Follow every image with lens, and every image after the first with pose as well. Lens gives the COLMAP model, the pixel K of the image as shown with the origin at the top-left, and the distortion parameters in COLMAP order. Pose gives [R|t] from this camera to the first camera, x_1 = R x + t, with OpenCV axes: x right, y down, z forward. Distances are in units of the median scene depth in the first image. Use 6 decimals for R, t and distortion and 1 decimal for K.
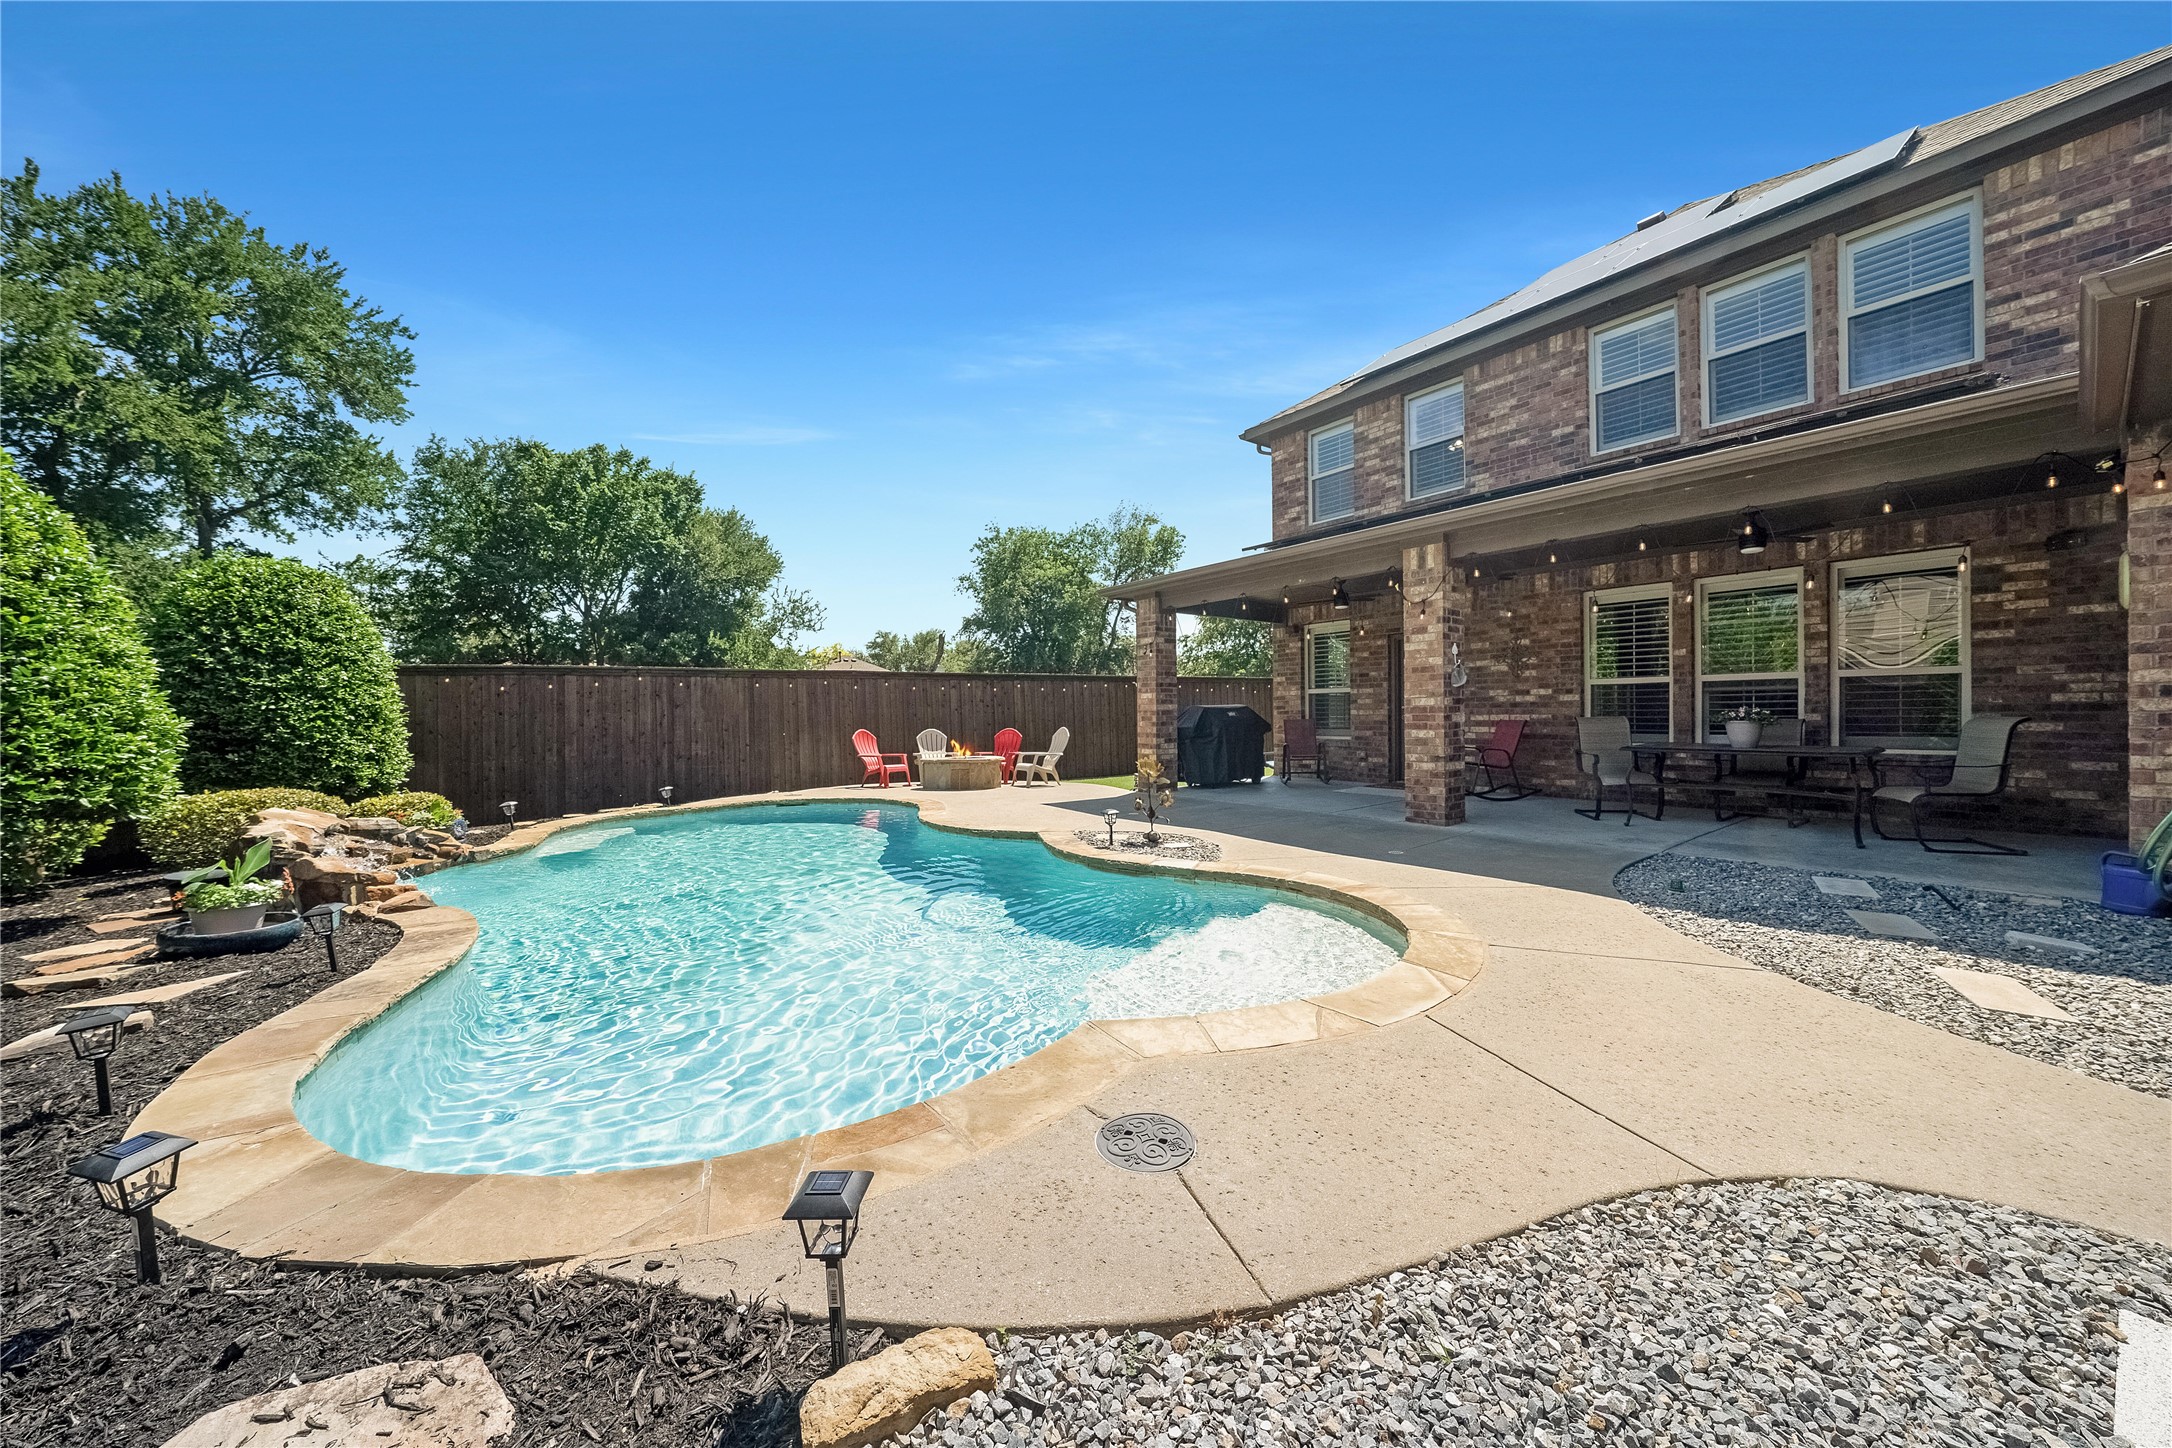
lens RADIAL K [[758.9, 0, 1087.7], [0, 758.9, 714.3], [0, 0, 1]] dist [-0.021868, 0.003298]
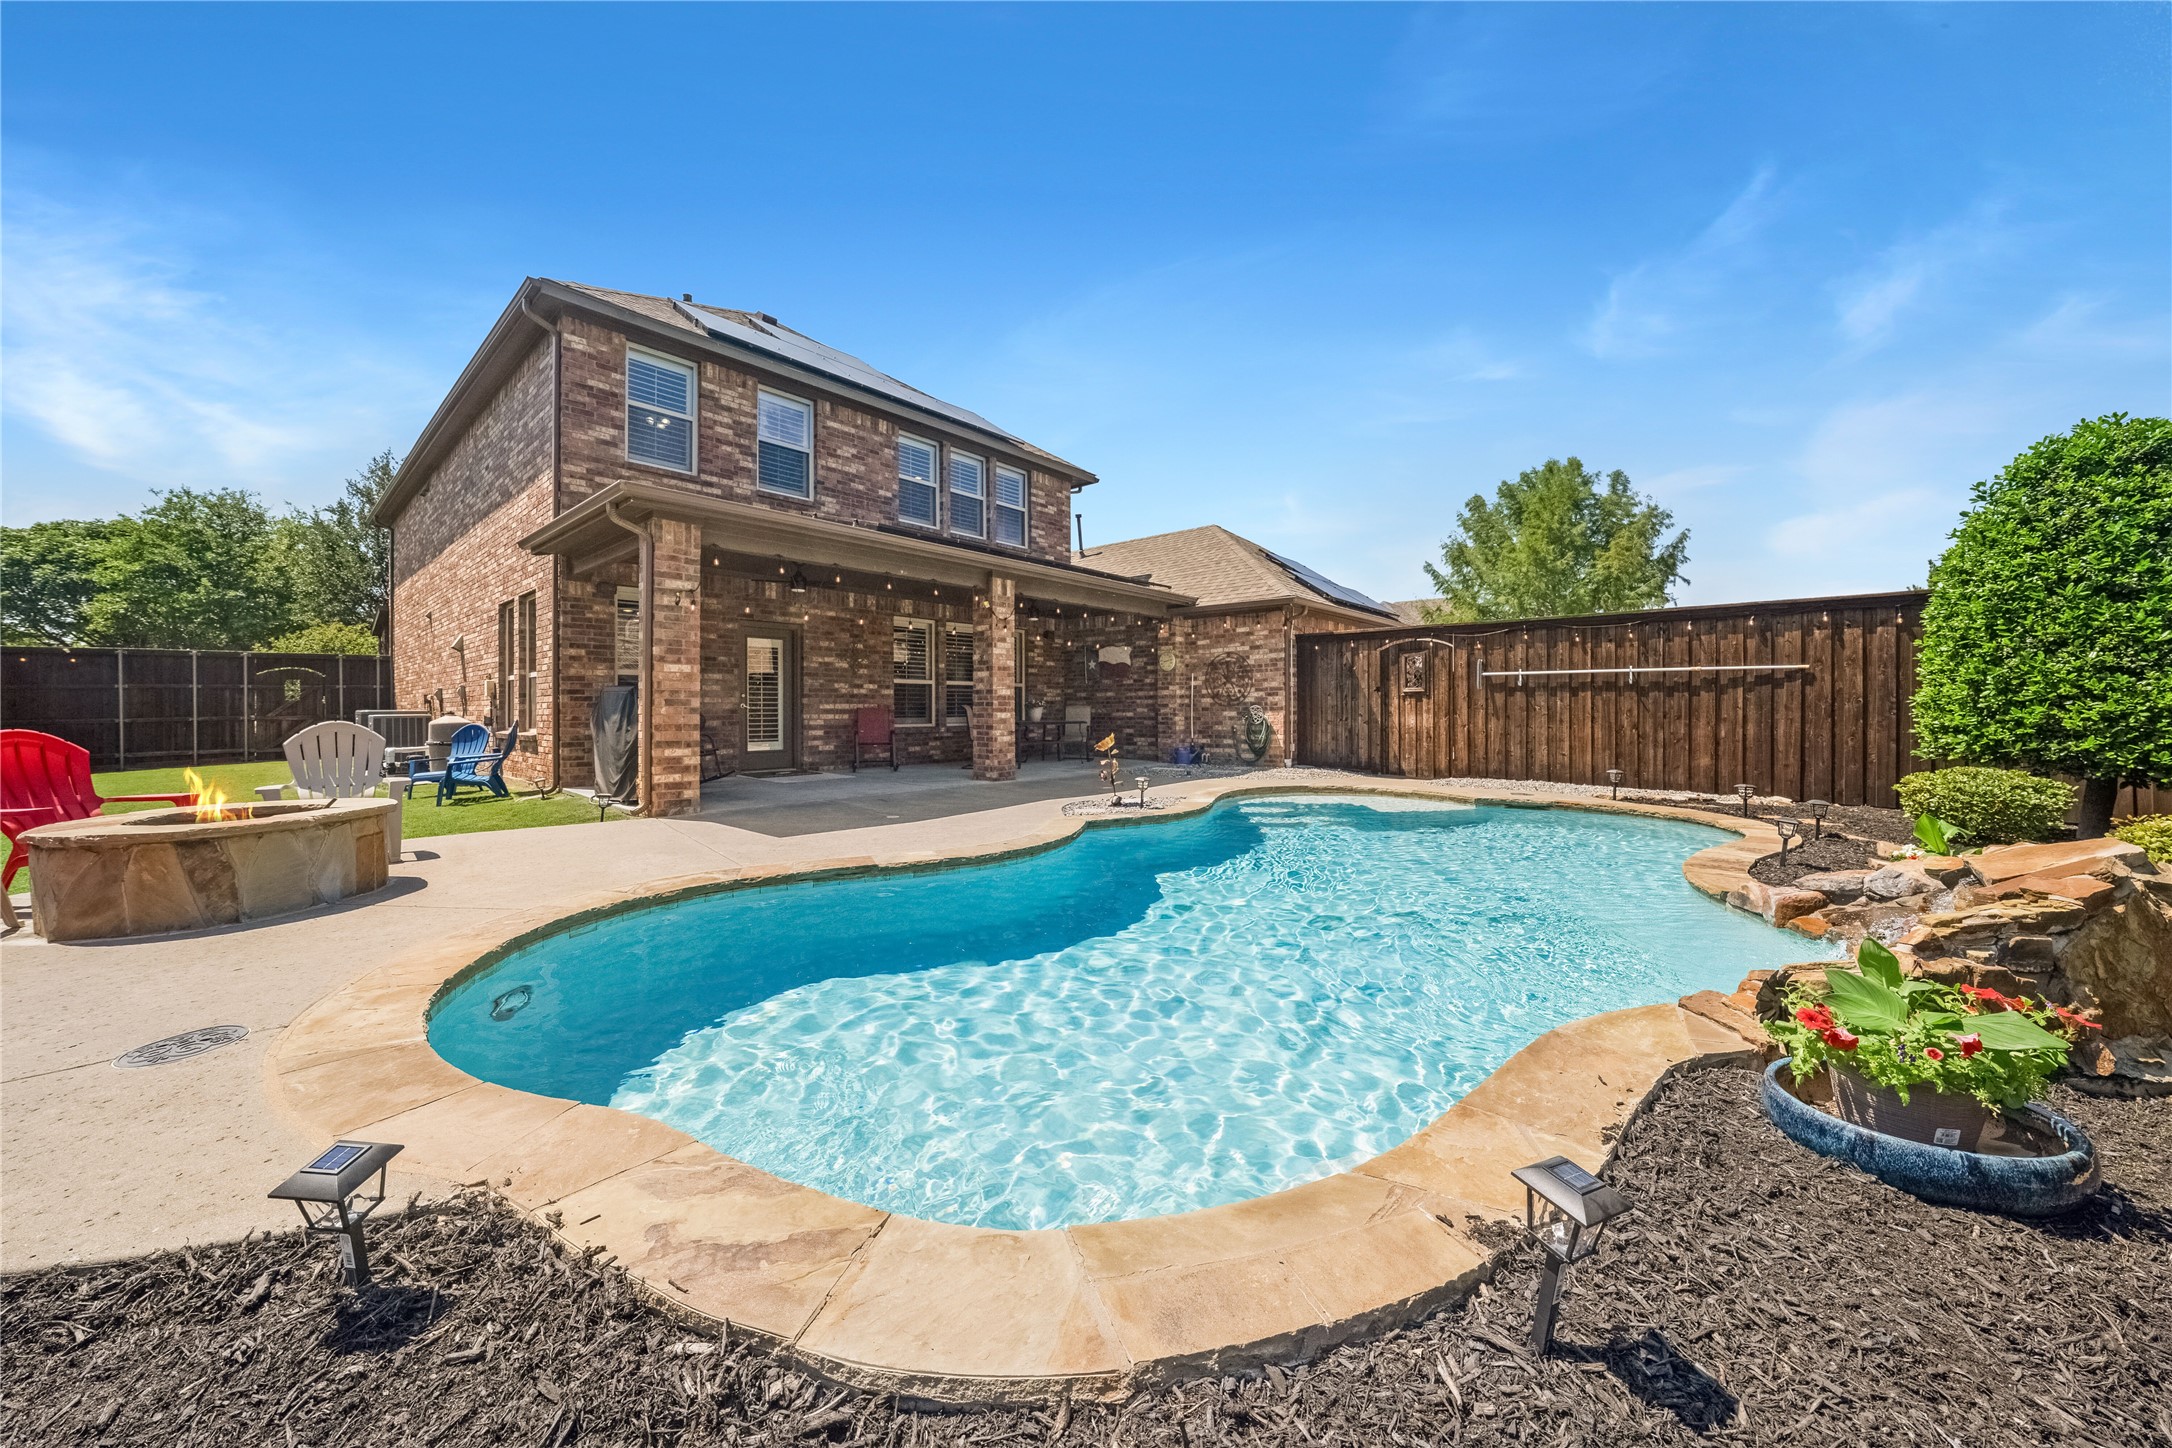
lens RADIAL K [[758.9, 0, 1081.6], [0, 758.9, 708.9], [0, 0, 1]] dist [-0.021868, 0.003298]
pose [[-0.225516, 0.010255, 0.974186, -0.751723], [0.003536, 0.999947, -0.009708, 0.022497], [-0.974233, 0.001255, -0.225540, 0.947326]]
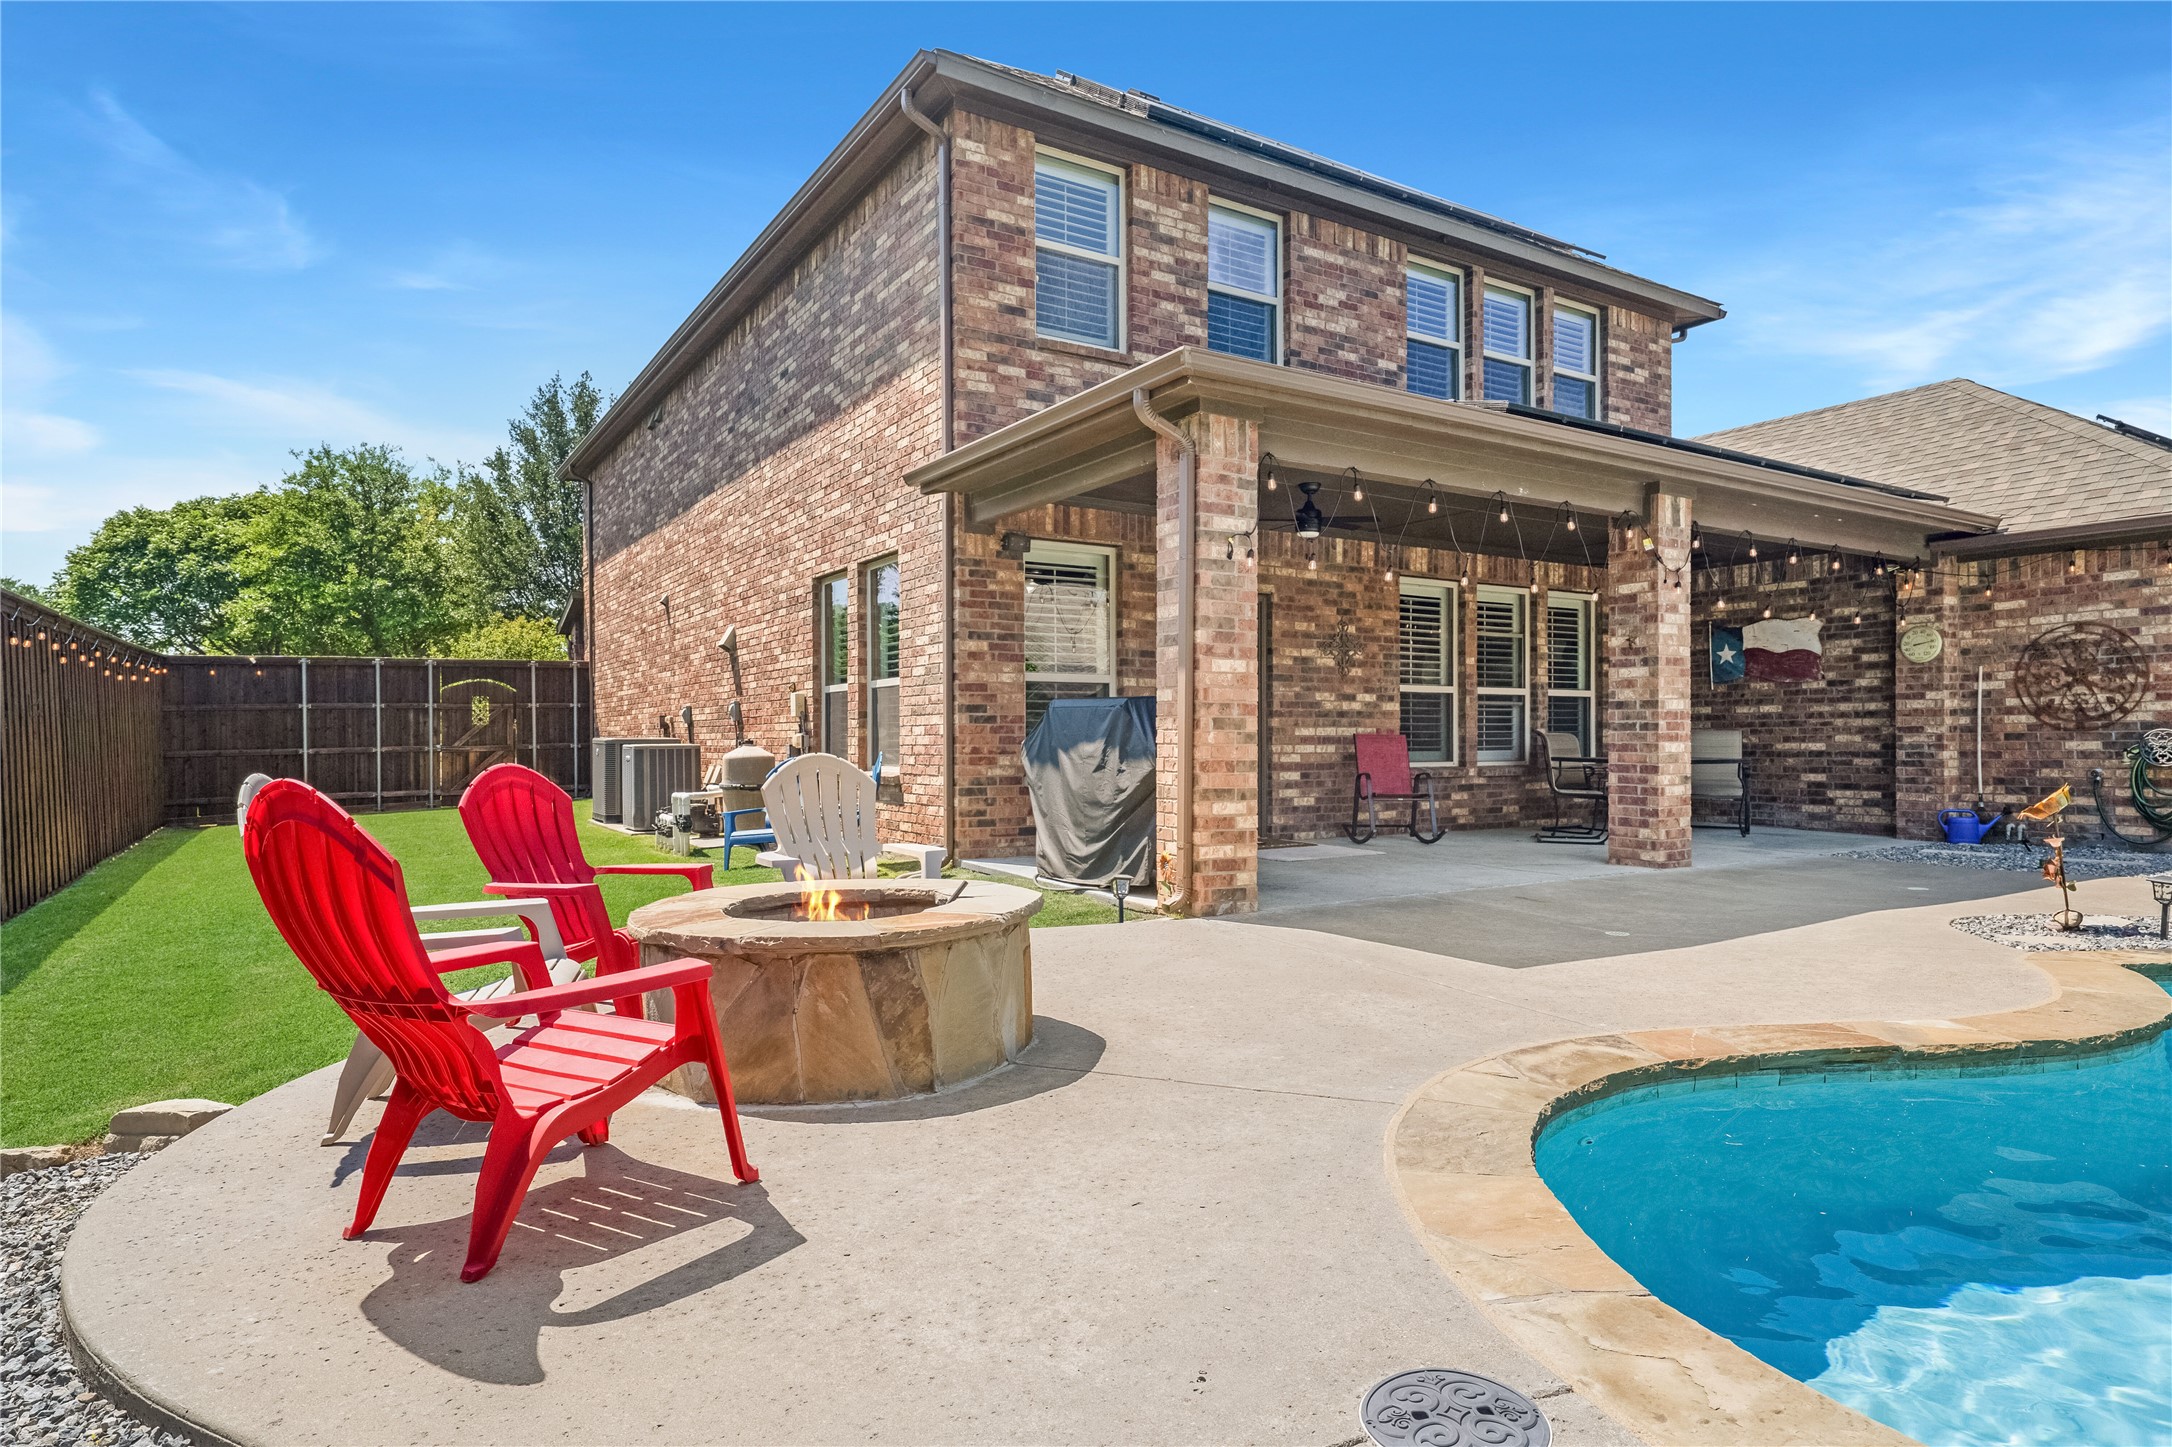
lens RADIAL K [[1226.4, 0, 1069.7], [0, 1226.4, 744.7], [0, 0, 1]] dist [0.008743, -0.002595]
pose [[0.070942, 0.004484, 0.997470, -0.652582], [0.000314, 0.999990, -0.004518, 0.022921], [-0.997480, 0.000634, 0.070940, 1.218859]]
